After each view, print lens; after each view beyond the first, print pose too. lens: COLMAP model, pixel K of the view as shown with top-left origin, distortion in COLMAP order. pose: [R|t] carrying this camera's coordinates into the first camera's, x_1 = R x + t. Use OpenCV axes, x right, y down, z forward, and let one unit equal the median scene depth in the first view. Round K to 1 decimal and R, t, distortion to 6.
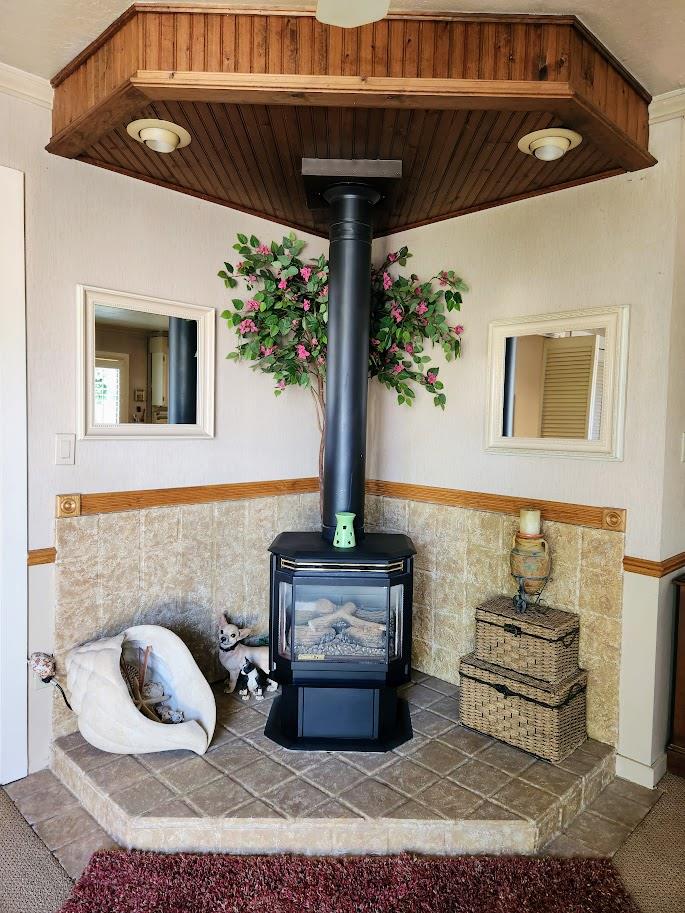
lens RADIAL K [[609.6, 0, 341.7], [0, 609.6, 452.3], [0, 0, 1]] dist [0.066442, -0.049066]
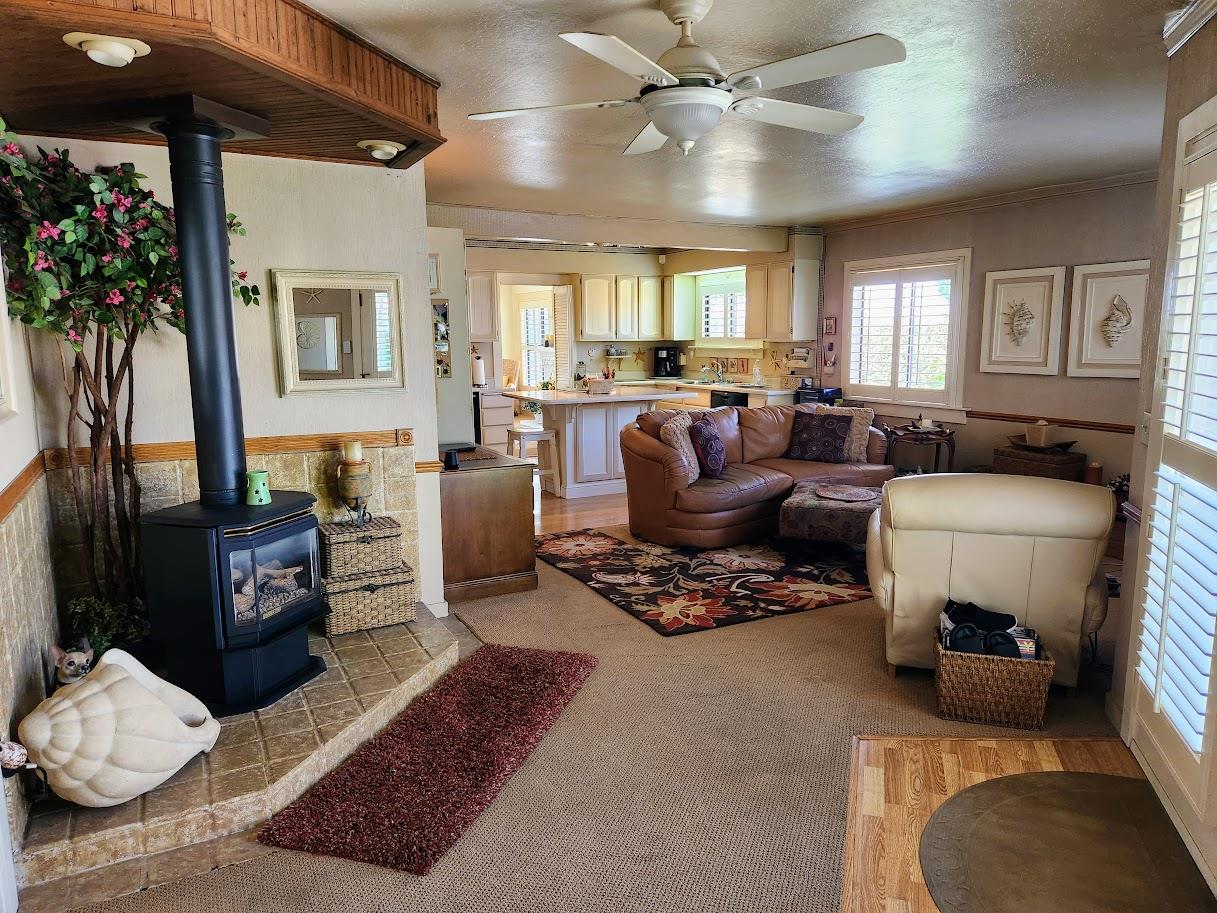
lens RADIAL K [[812.5, 0, 606.3], [0, 812.5, 454.9], [0, 0, 1]] dist [0.066442, -0.049066]
pose [[0.307482, -0.166824, 0.936816, -1.072842], [0.066952, 0.985865, 0.153583, -0.093903], [-0.949196, 0.015498, 0.314305, 0.038221]]
